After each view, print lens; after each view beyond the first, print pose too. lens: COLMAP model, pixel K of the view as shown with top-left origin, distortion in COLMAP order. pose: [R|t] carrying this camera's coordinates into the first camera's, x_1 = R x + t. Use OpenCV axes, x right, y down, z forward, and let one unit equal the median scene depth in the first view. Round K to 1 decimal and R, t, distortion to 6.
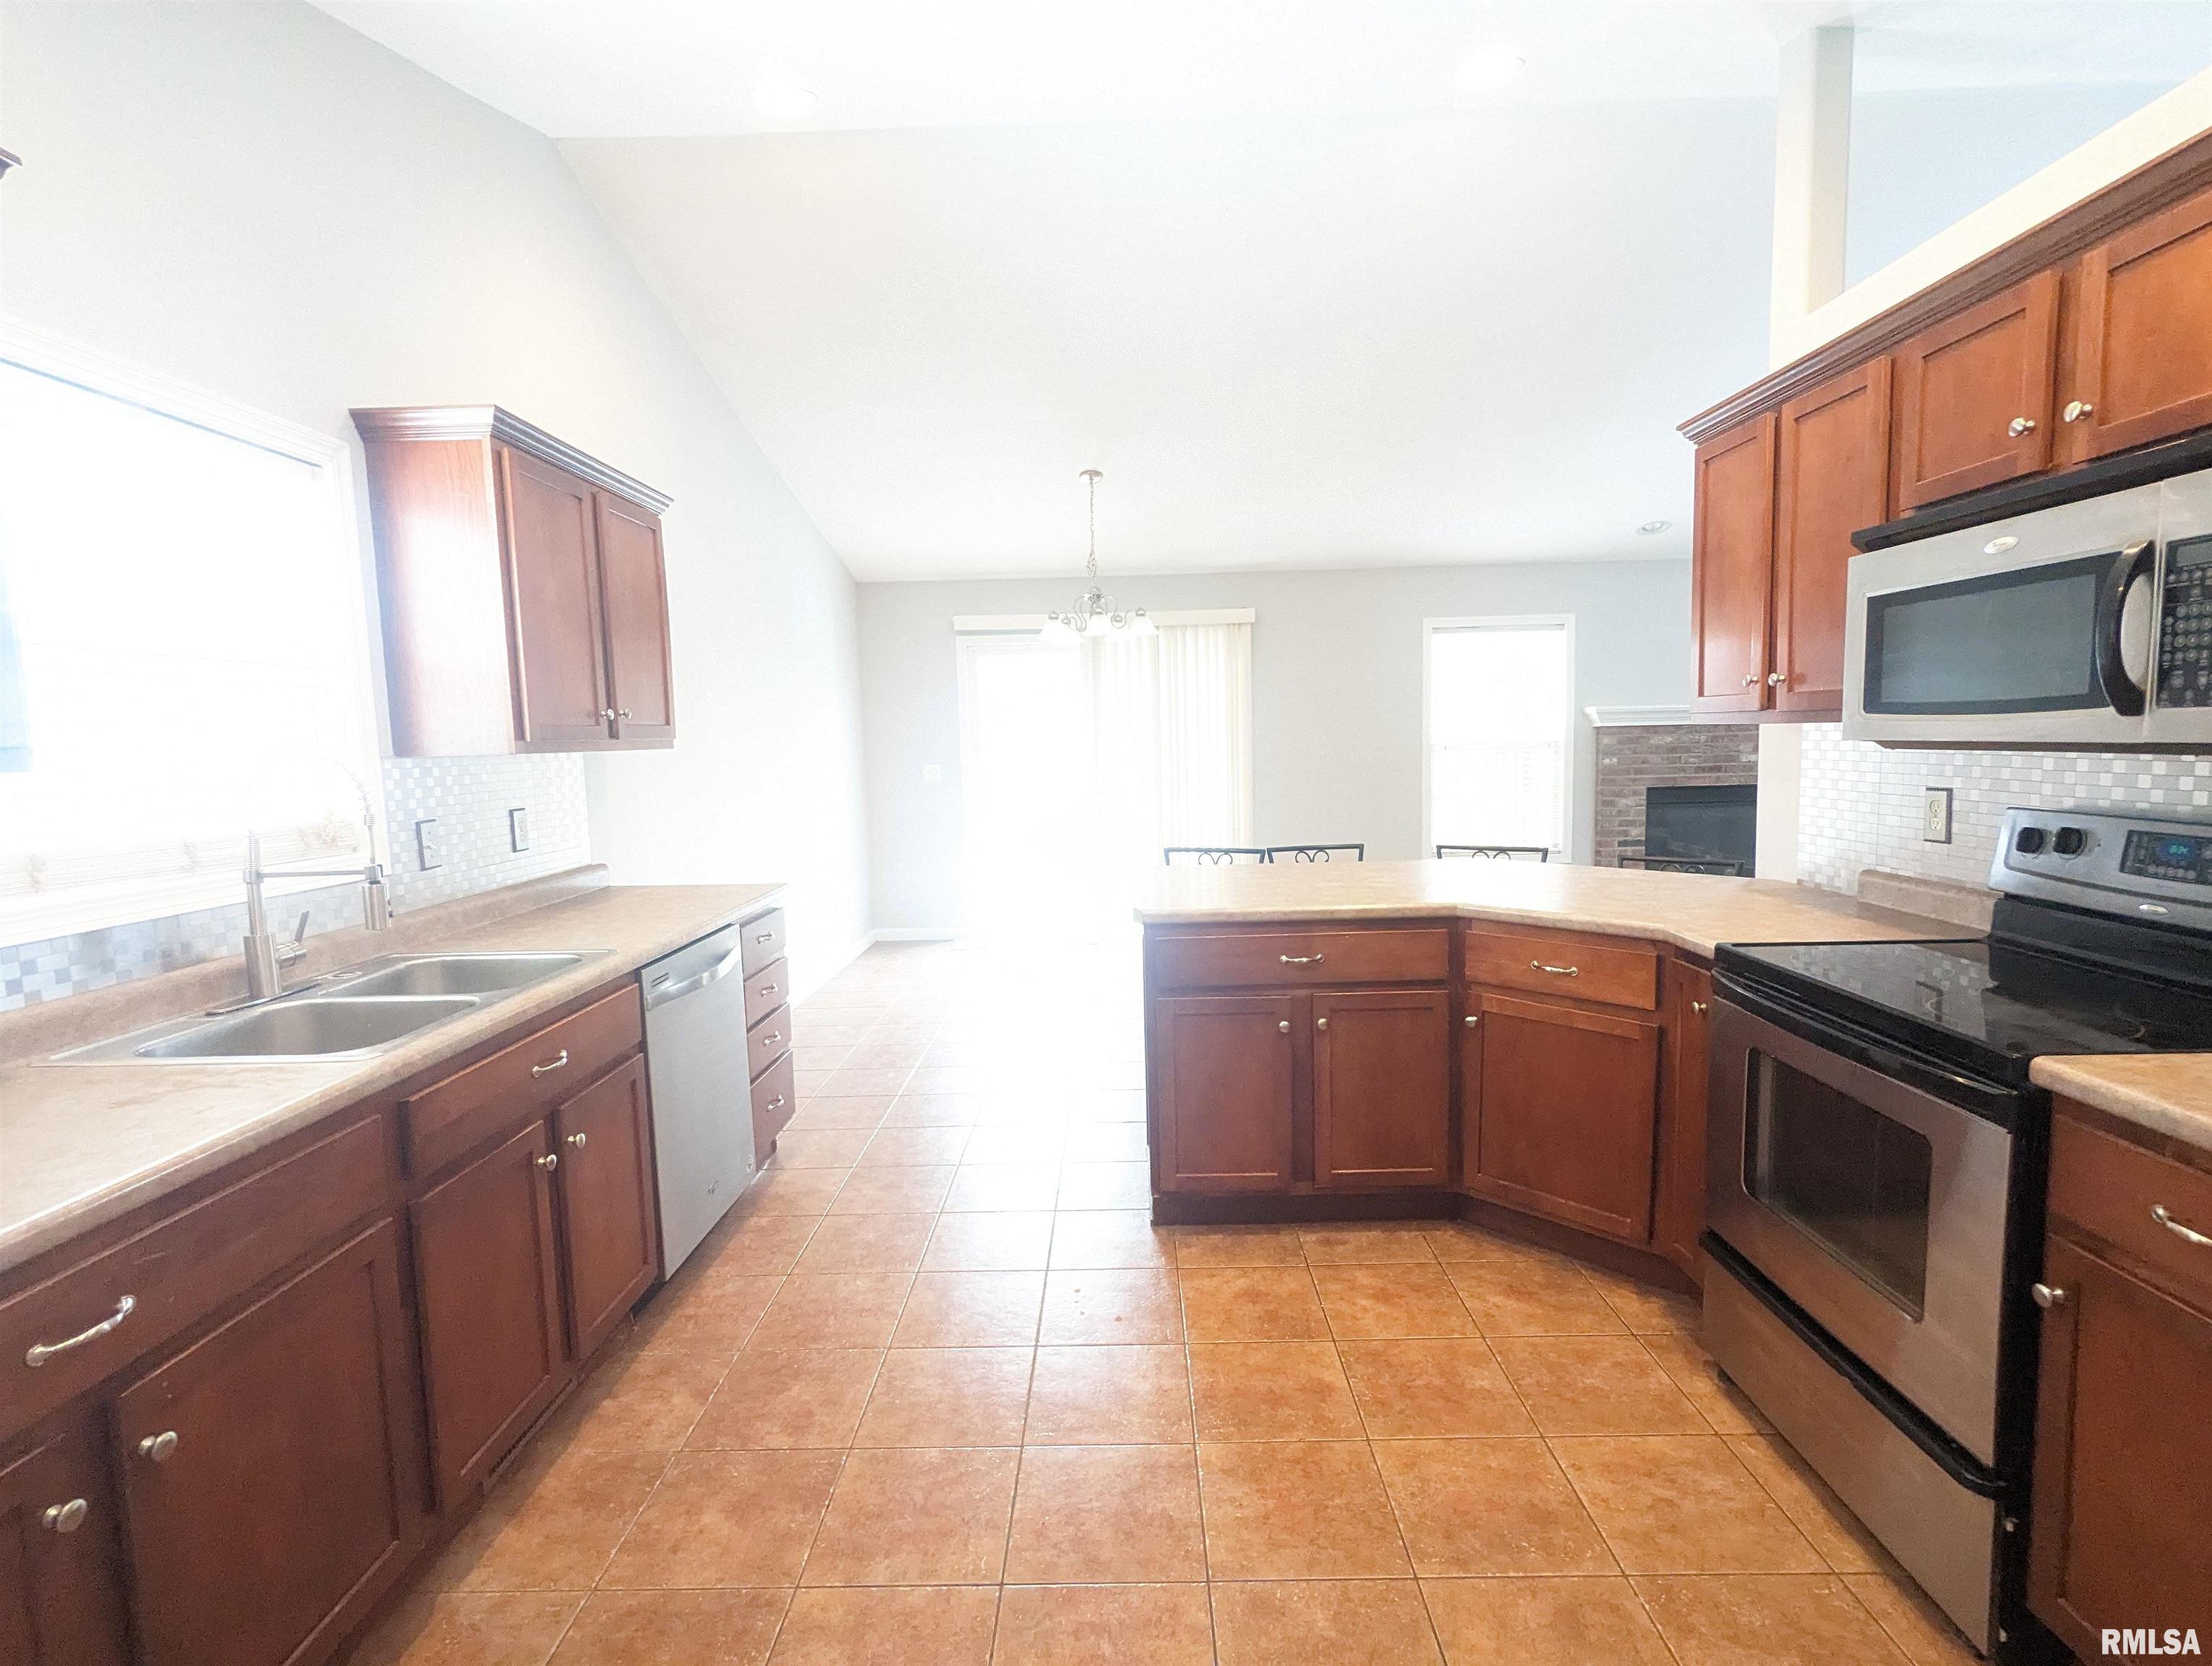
lens RADIAL K [[1054.2, 0, 1106.0], [0, 1054.2, 833.0], [0, 0, 1]] dist [-0.002101, 0.000836]
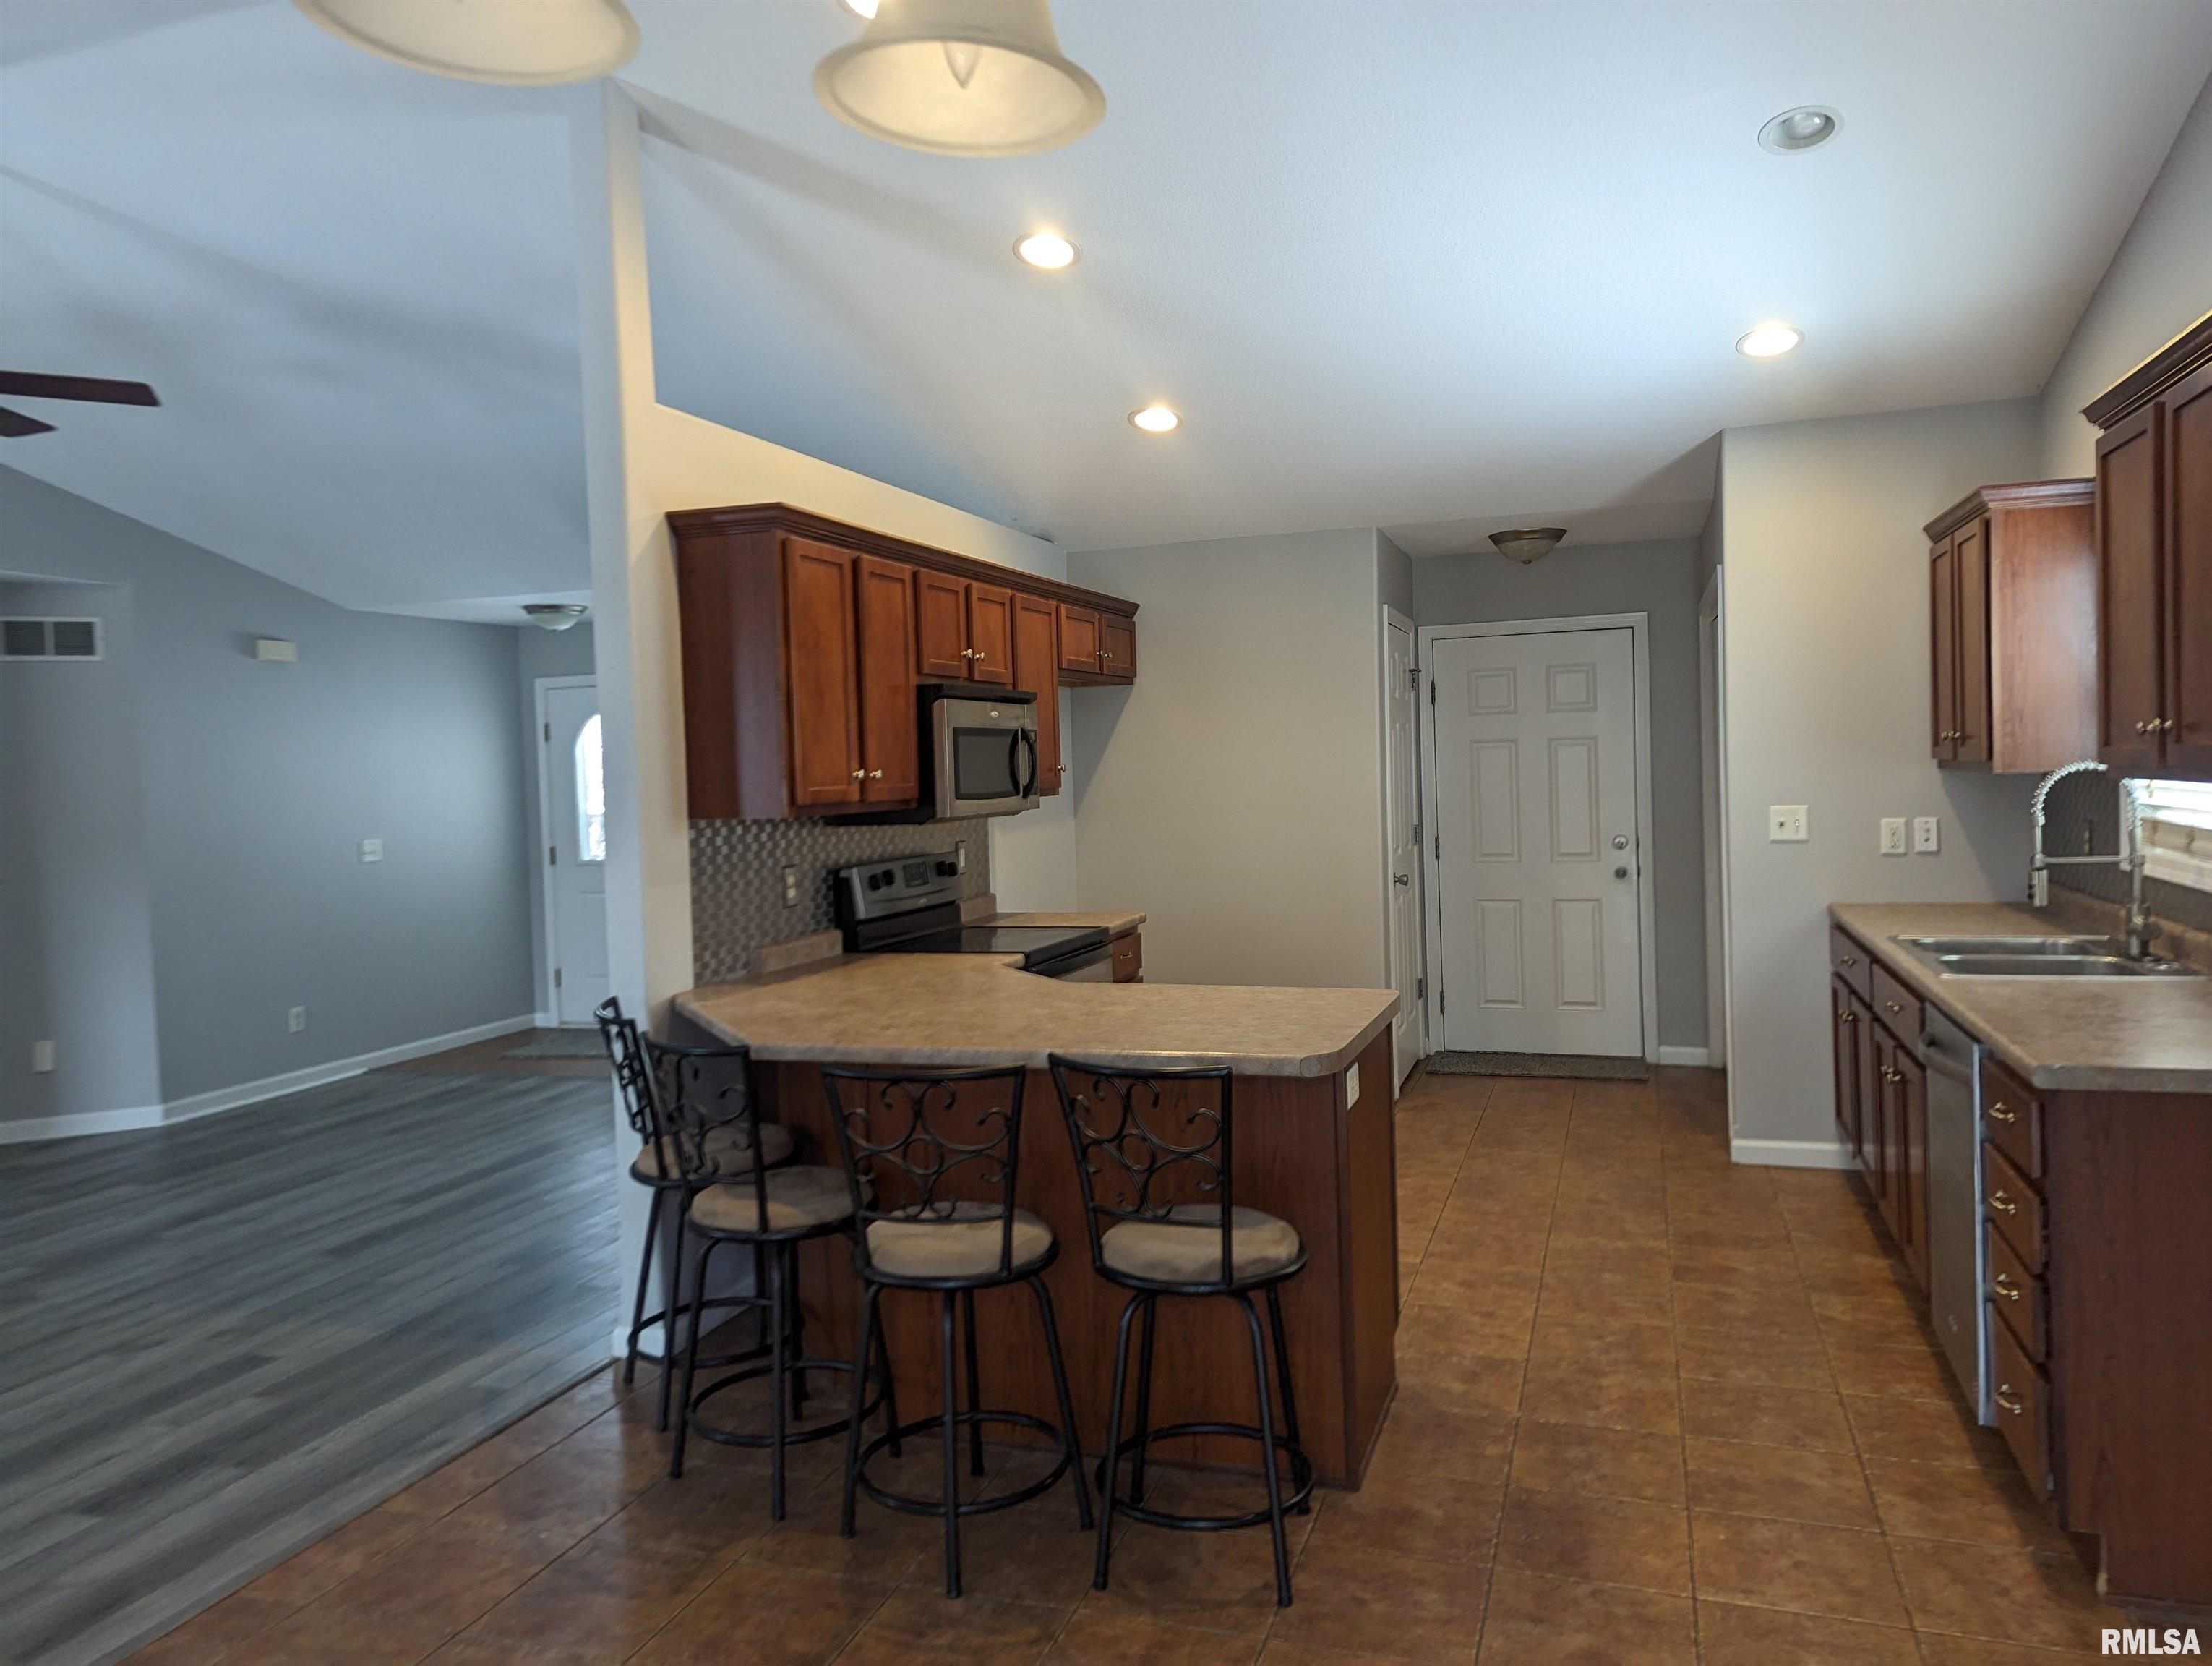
lens RADIAL K [[1550.8, 0, 1103.8], [0, 1550.8, 815.9], [0, 0, 1]] dist [0.074838, -0.058493]
pose [[-0.948784, 0.047516, 0.312333, -0.156717], [0.086278, 0.990015, 0.111478, -0.250189], [-0.303917, 0.132716, -0.943409, 2.368066]]
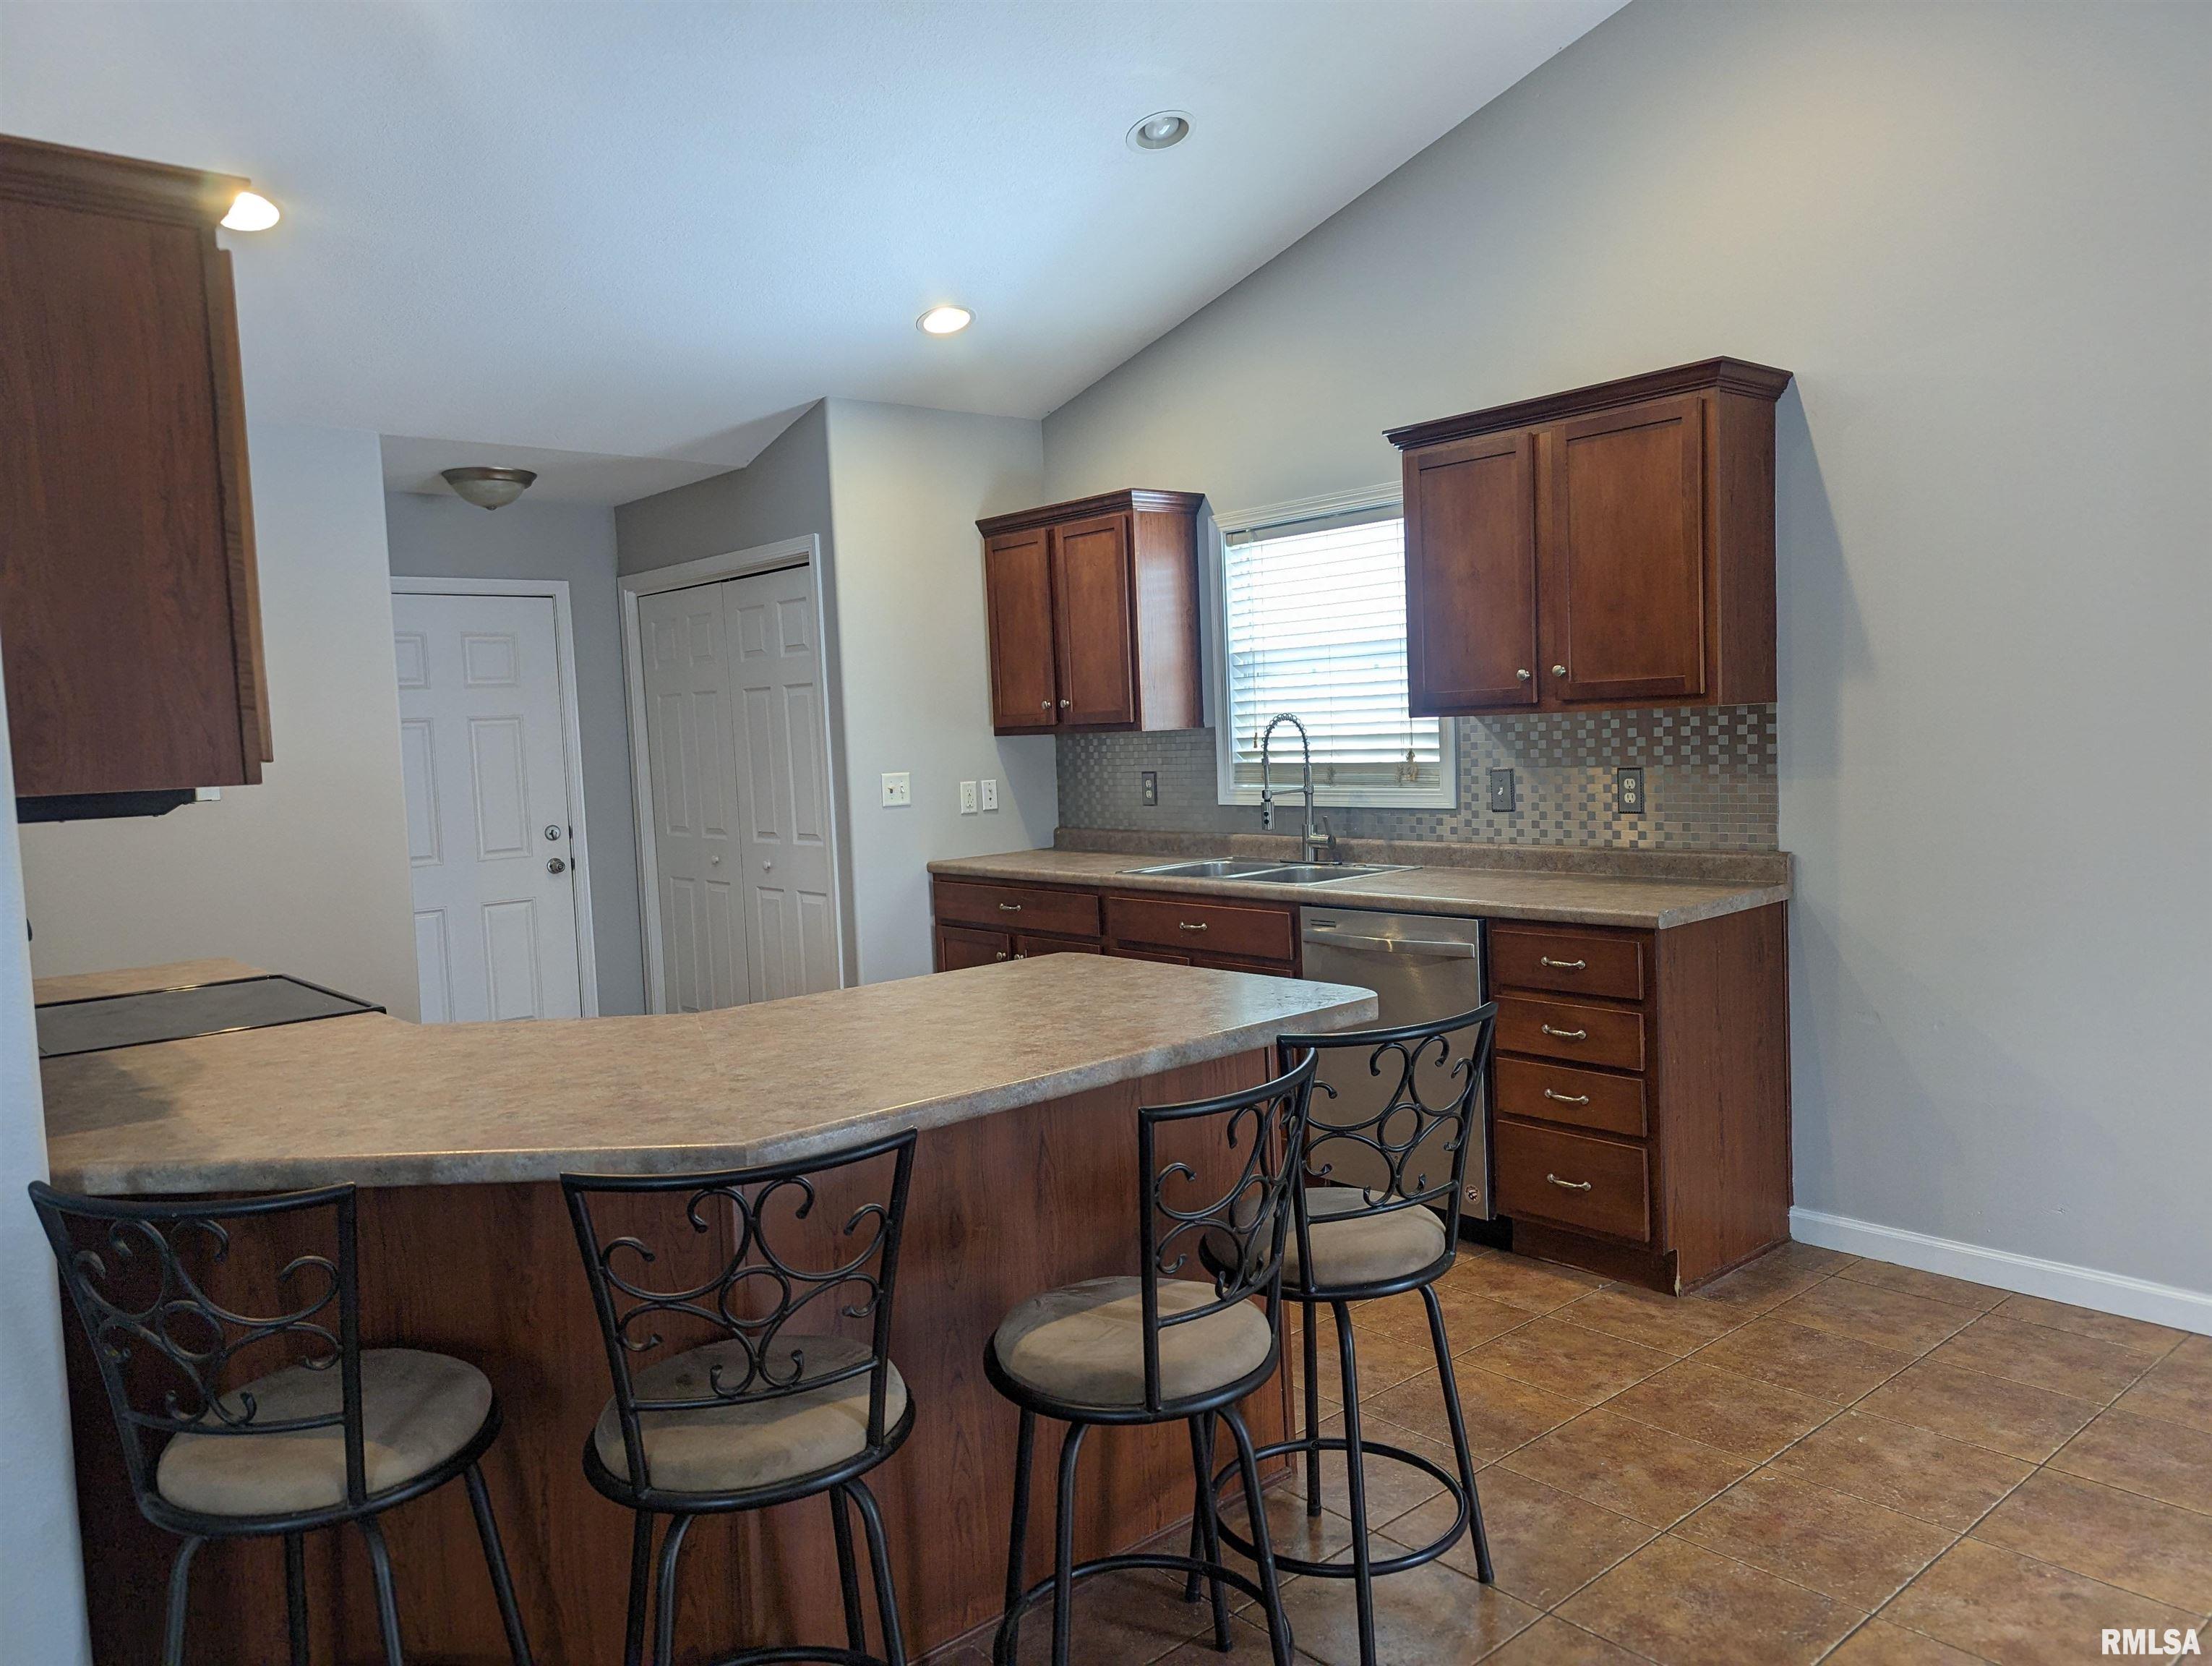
lens RADIAL K [[1553.4, 0, 1096.4], [0, 1553.4, 827.6], [0, 0, 1]] dist [0.079831, -0.058998]
pose [[-0.744384, 0.105343, -0.659390, 0.803990], [0.004482, 0.988244, 0.152822, -0.208487], [0.667737, 0.110803, -0.736105, 1.928740]]
